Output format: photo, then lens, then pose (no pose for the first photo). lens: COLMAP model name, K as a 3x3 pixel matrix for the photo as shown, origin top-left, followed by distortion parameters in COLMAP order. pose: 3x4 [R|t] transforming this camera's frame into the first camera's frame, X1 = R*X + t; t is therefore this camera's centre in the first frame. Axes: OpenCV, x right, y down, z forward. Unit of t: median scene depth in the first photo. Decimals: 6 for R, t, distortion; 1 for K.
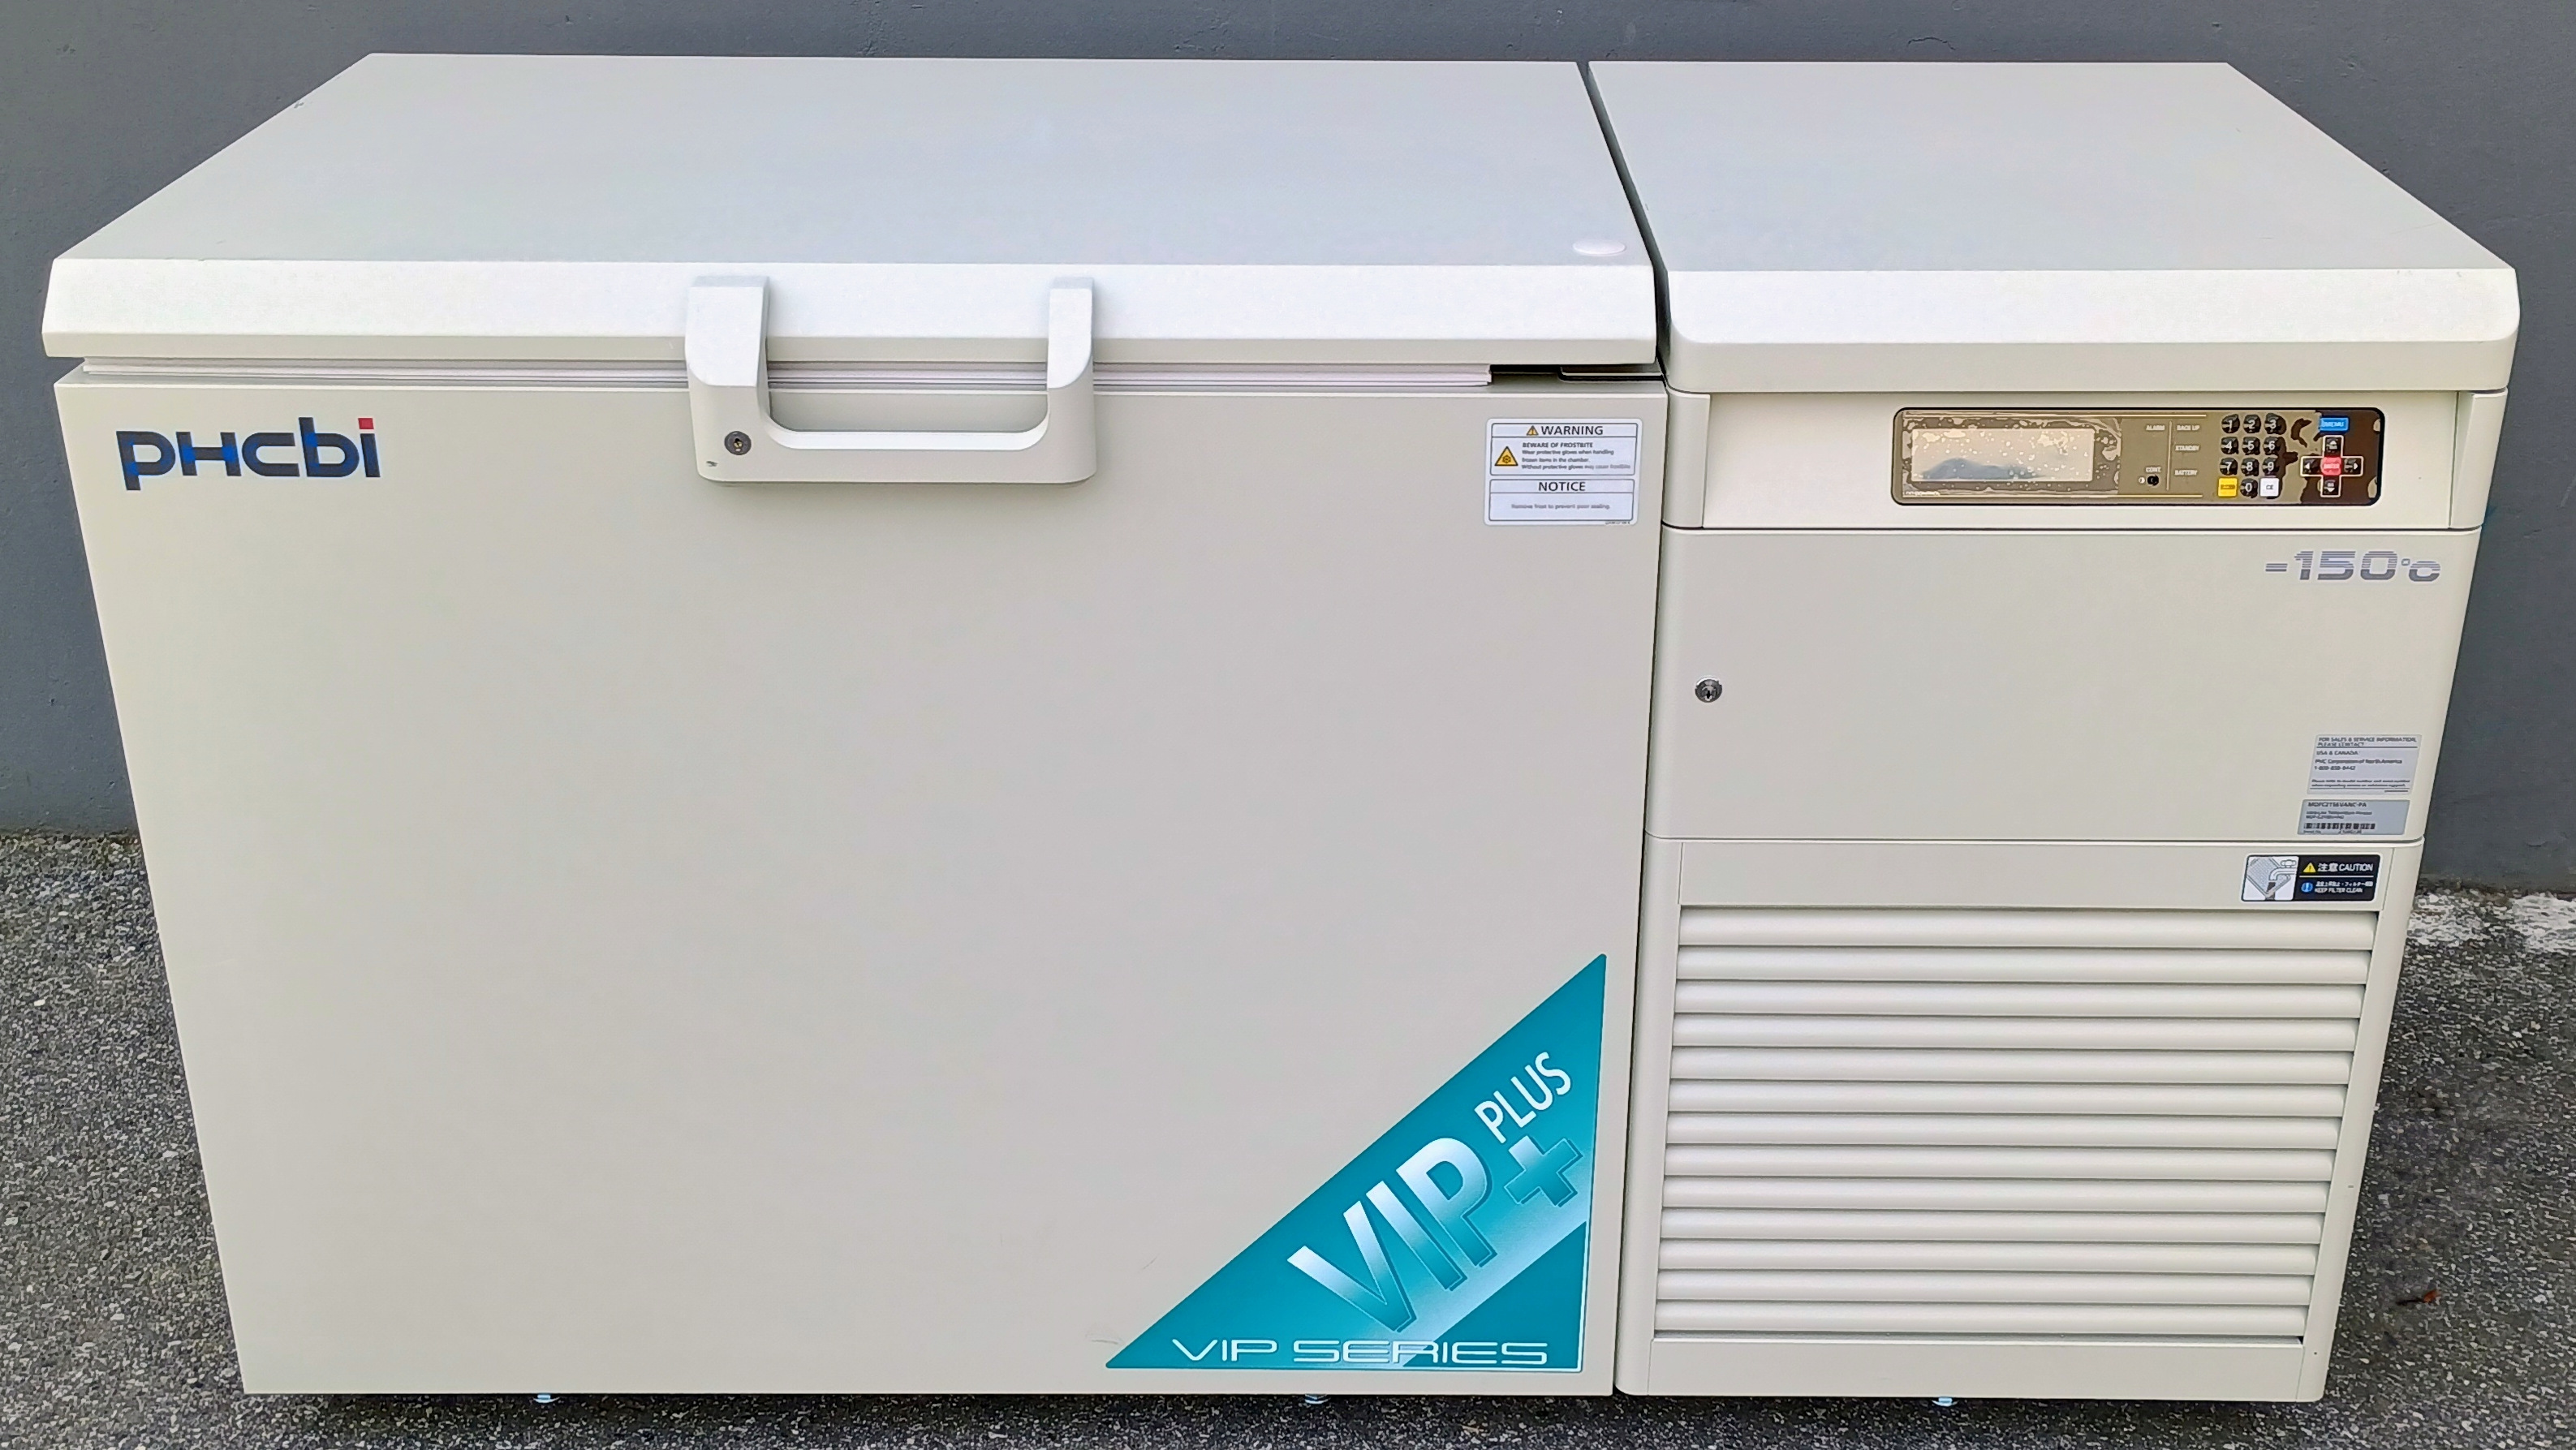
lens RADIAL K [[2819.6, 0, 1306.4], [0, 2819.6, 819.5], [0, 0, 1]] dist [0.022784, 0.000000]
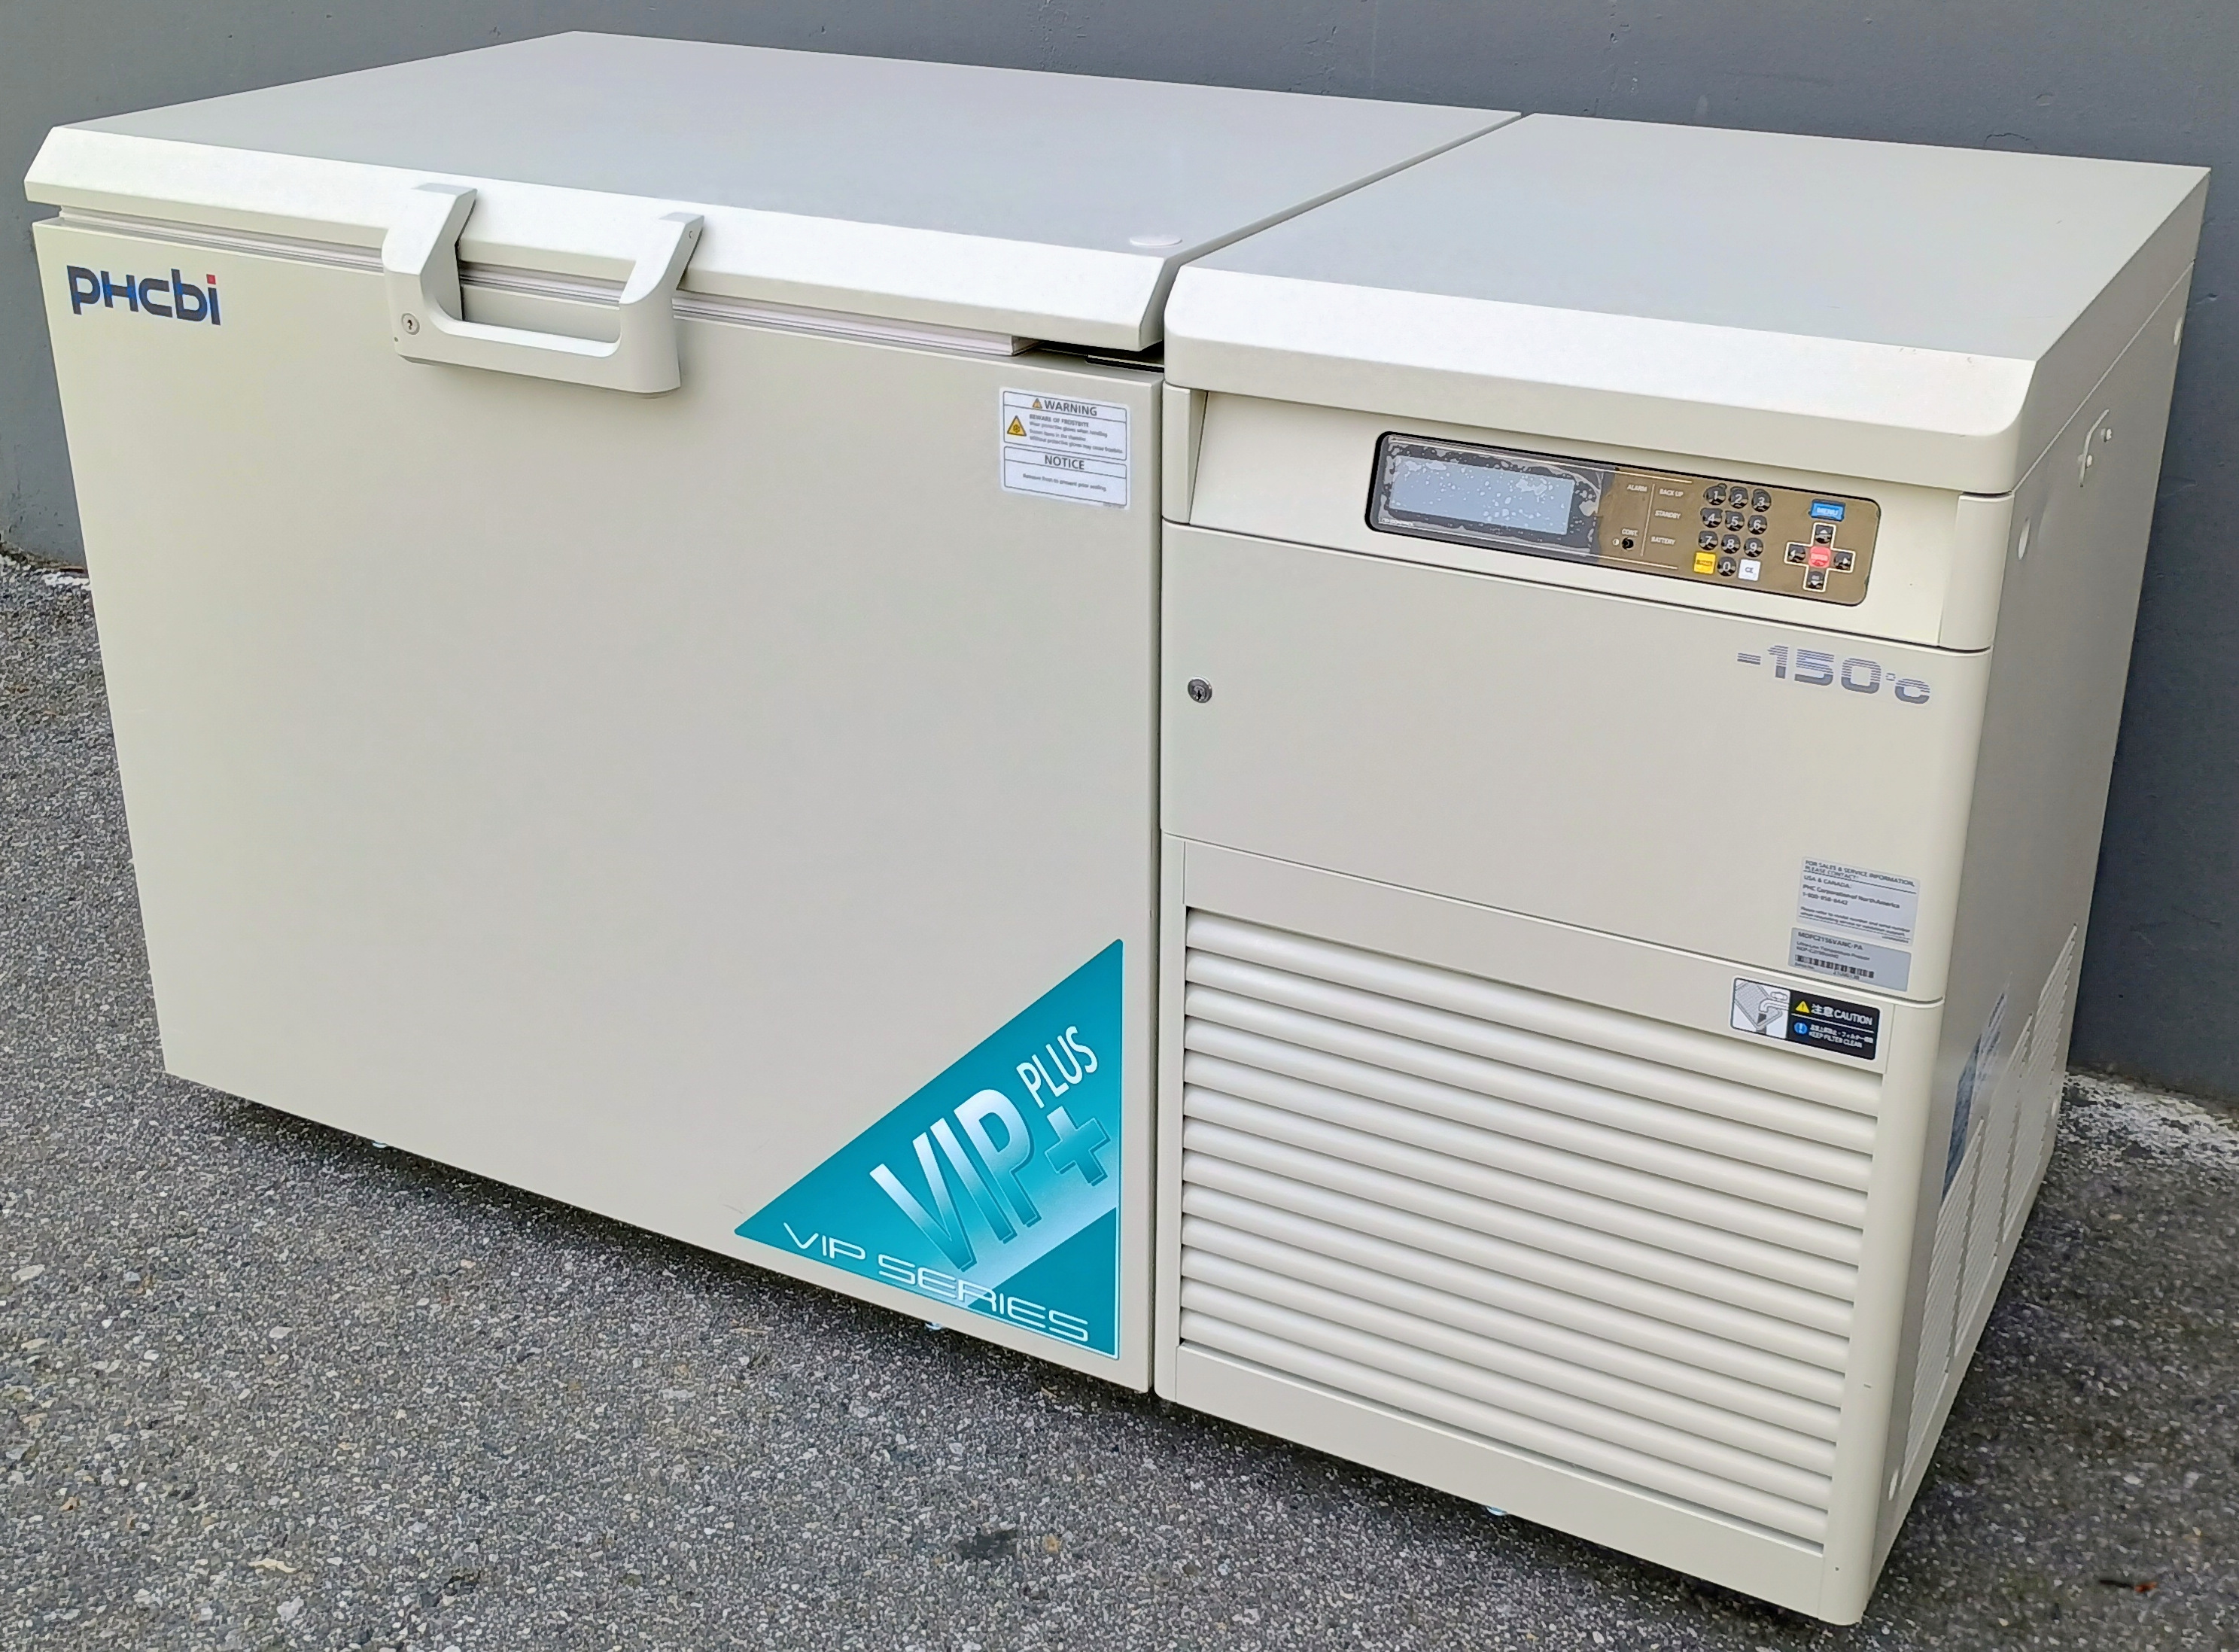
lens RADIAL K [[2677.8, 0, 1116.4], [0, 2677.8, 819.3], [0, 0, 1]] dist [0.011301, 0.000000]
pose [[0.875968, 0.192203, -0.442423, 0.561605], [-0.209830, 0.977694, 0.009293, -0.003566], [0.434340, 0.084693, 0.896758, 0.139454]]
